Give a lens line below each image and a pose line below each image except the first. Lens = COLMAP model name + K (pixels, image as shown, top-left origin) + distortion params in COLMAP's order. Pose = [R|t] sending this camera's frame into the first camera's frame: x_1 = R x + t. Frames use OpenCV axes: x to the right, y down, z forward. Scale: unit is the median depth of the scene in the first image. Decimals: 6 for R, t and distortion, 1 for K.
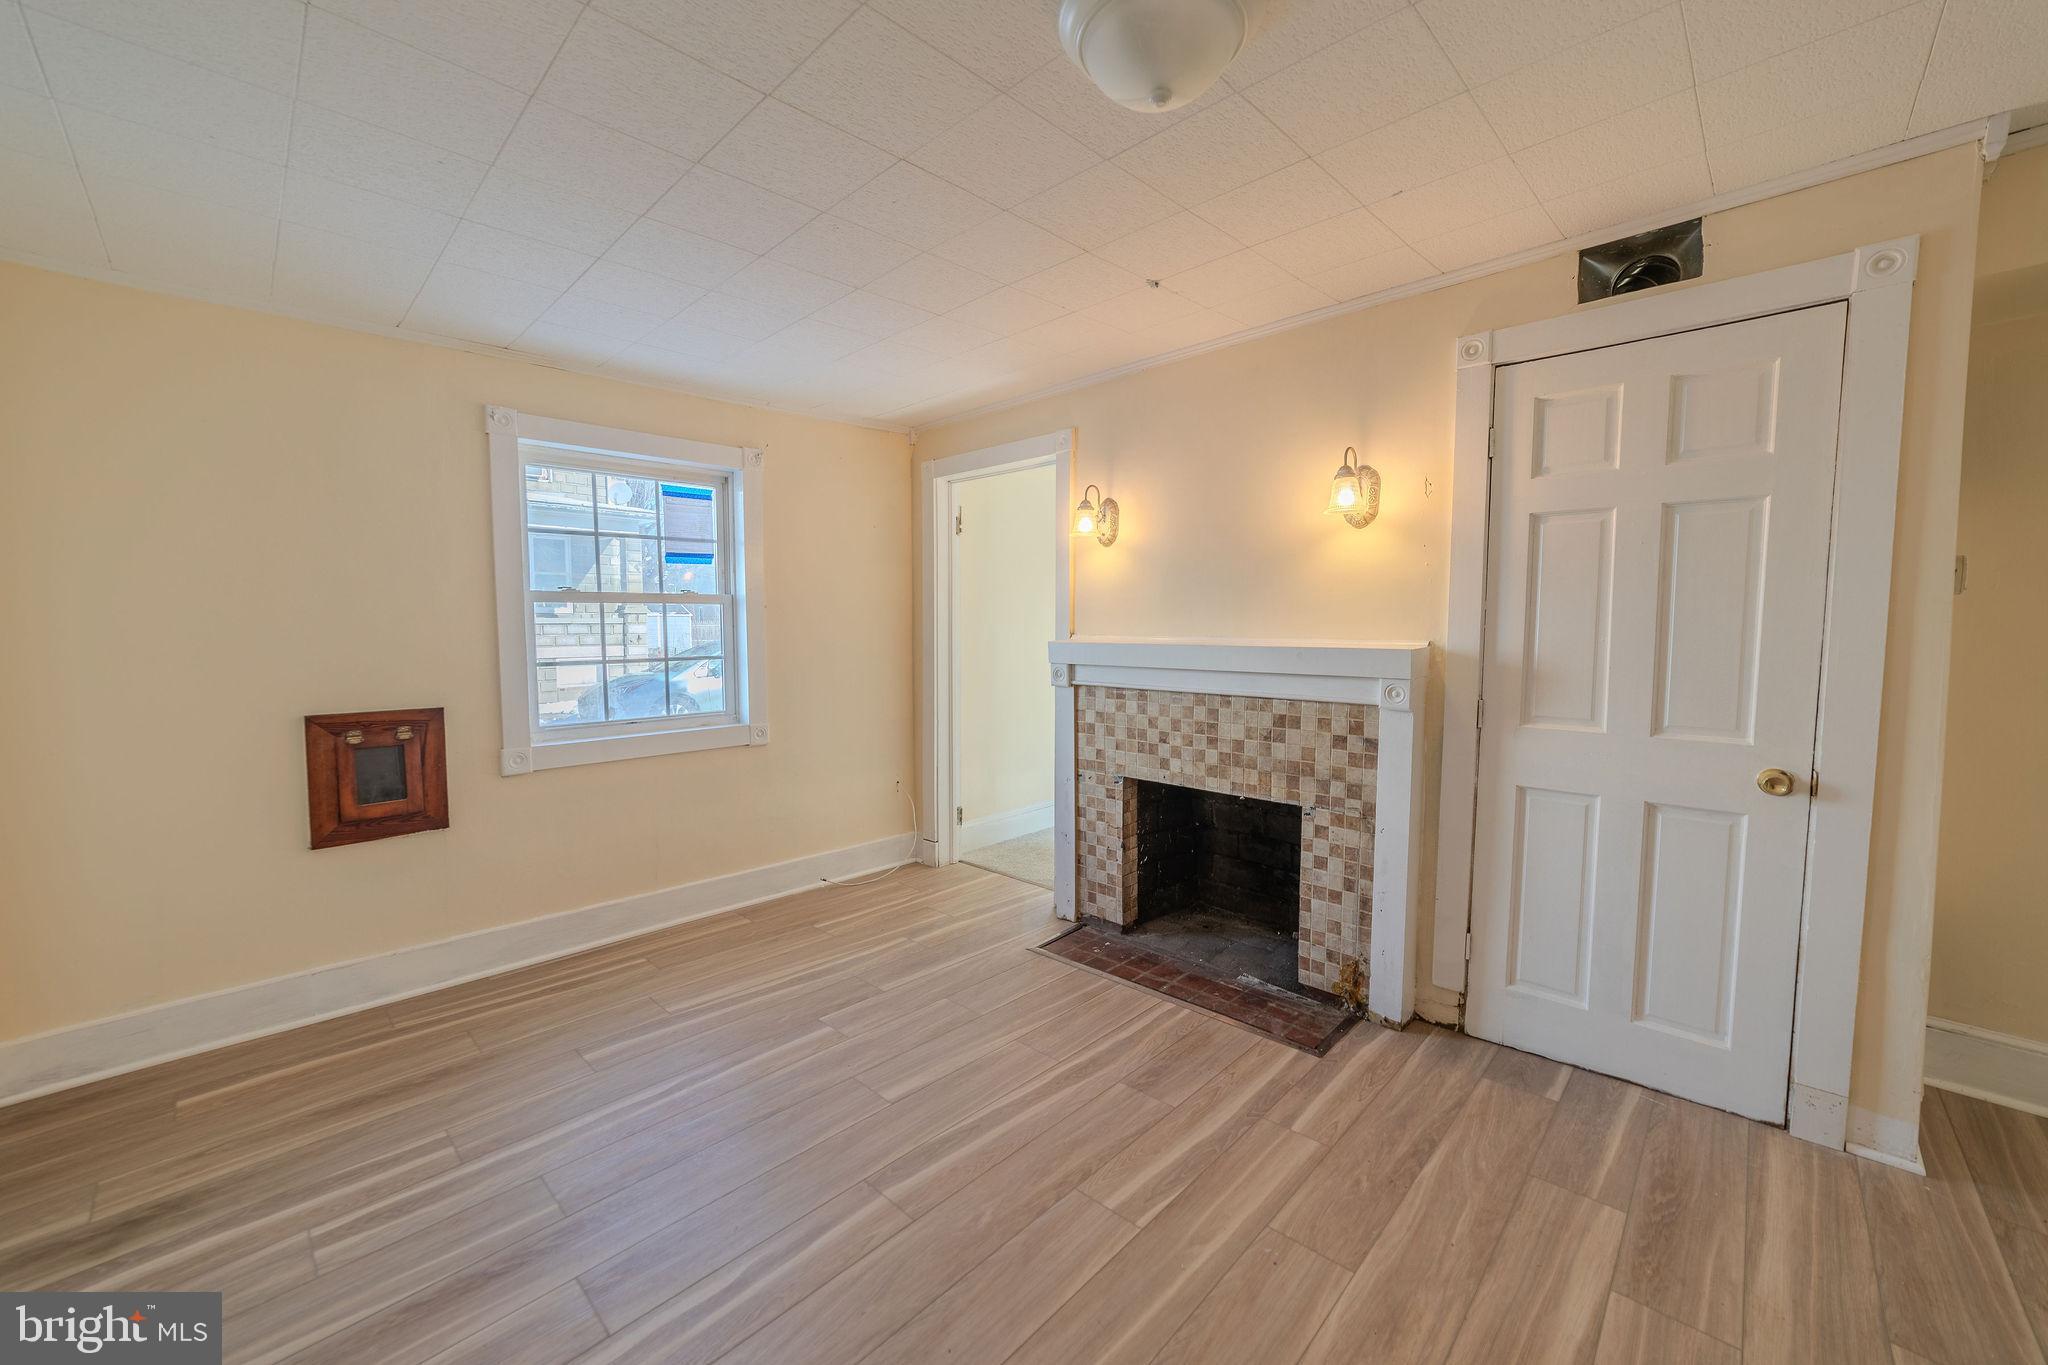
lens RADIAL K [[791.1, 0, 1022.7], [0, 791.1, 681.4], [0, 0, 1]] dist [-0.007546, 0.000286]
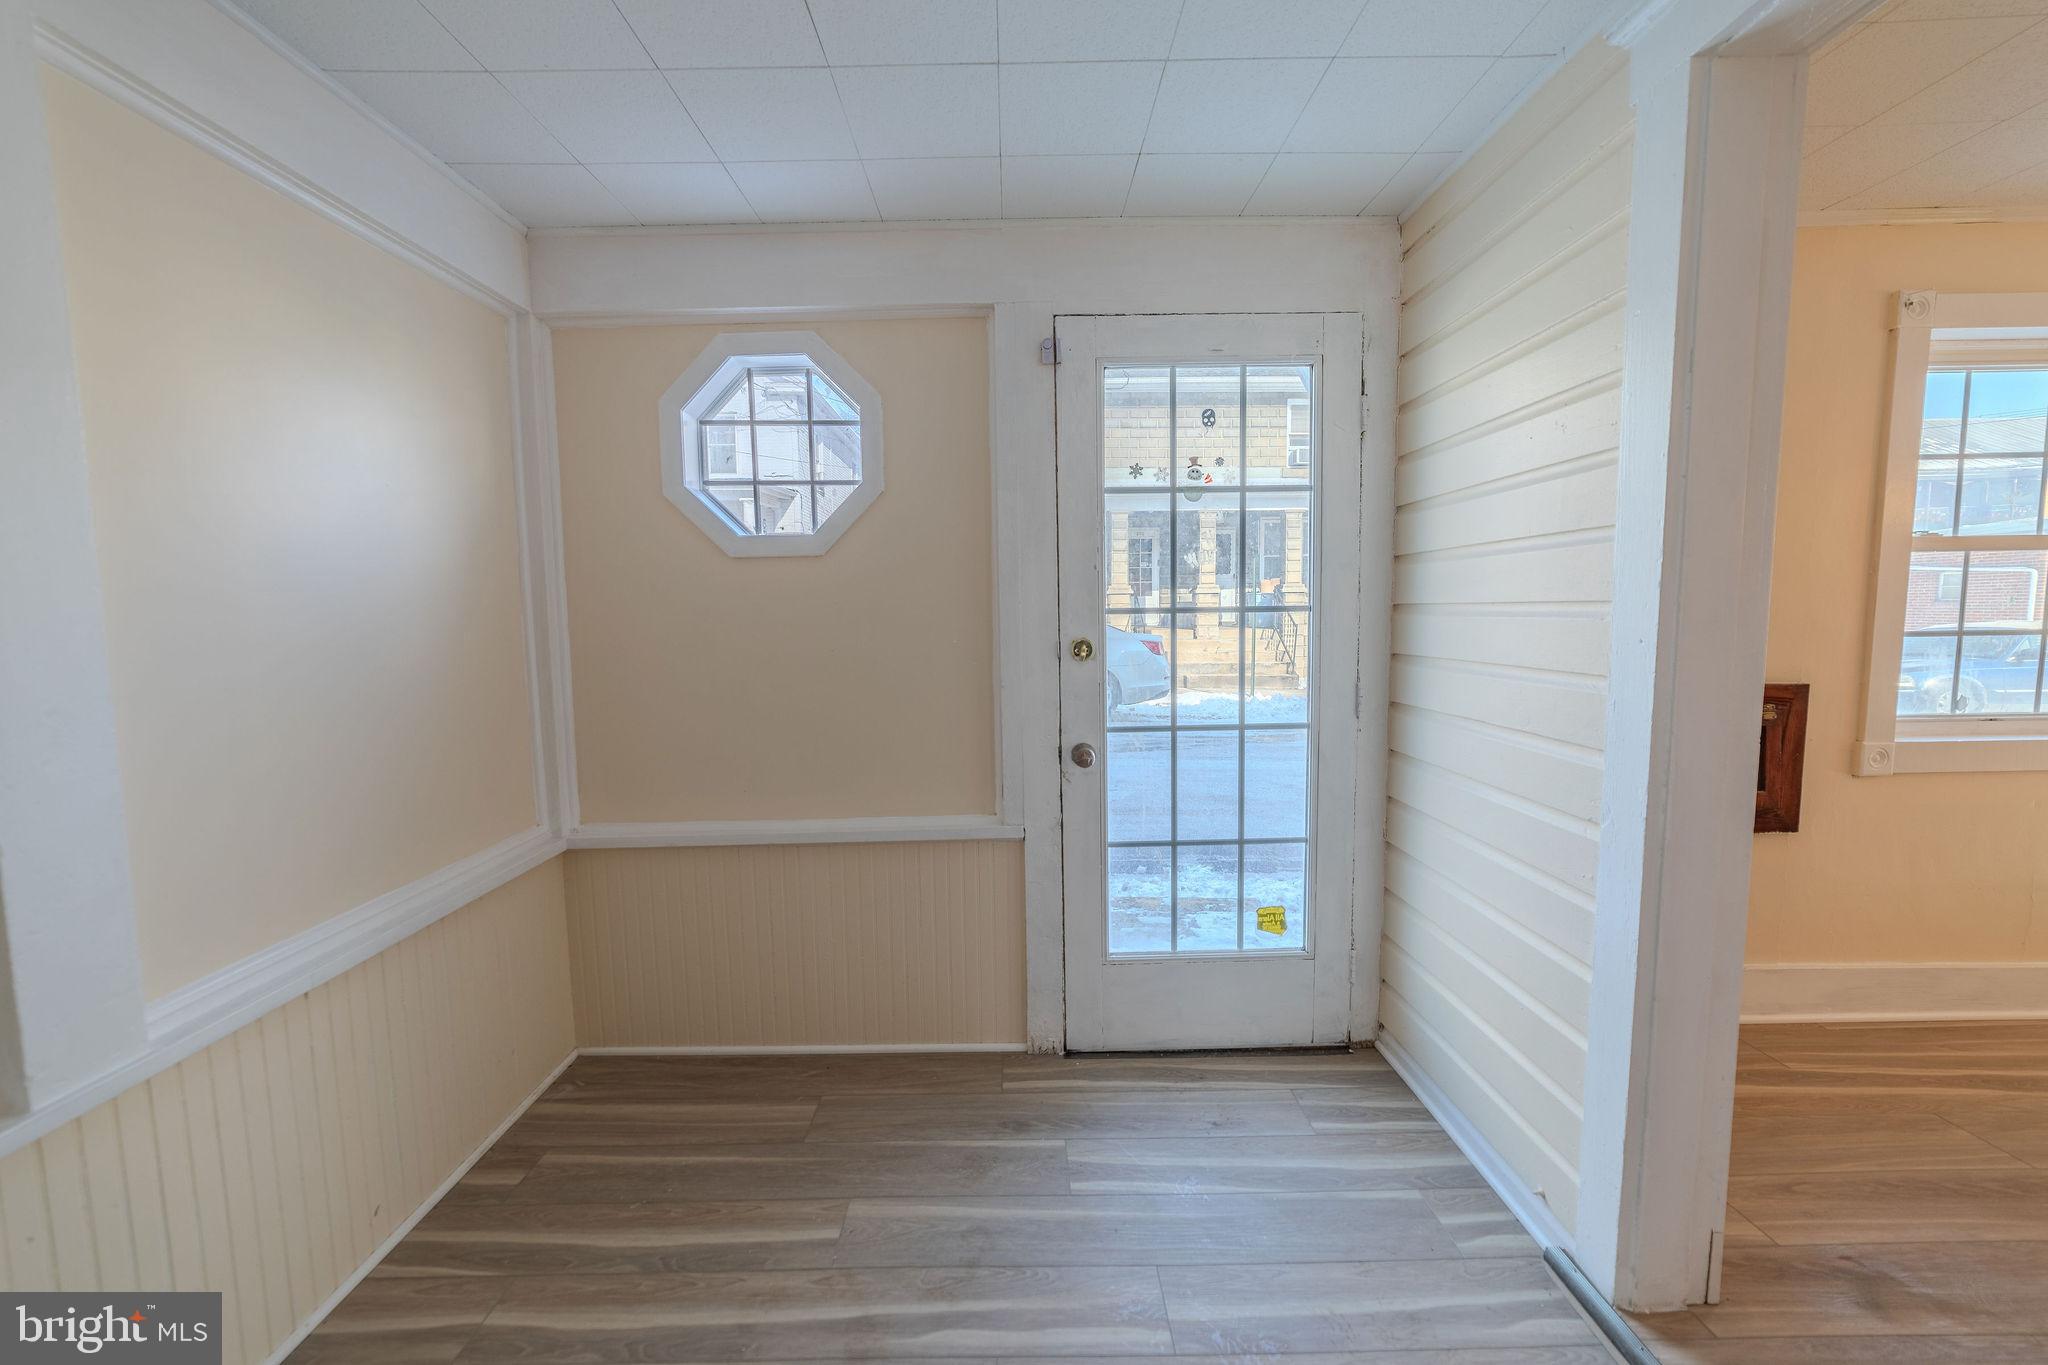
lens RADIAL K [[791.1, 0, 1014.6], [0, 791.1, 683.8], [0, 0, 1]] dist [-0.007546, 0.000286]
pose [[0.681331, 0.054980, -0.729908, -0.698006], [-0.036209, 0.998486, 0.041411, 0.028019], [0.731079, -0.001785, 0.682290, -0.146393]]
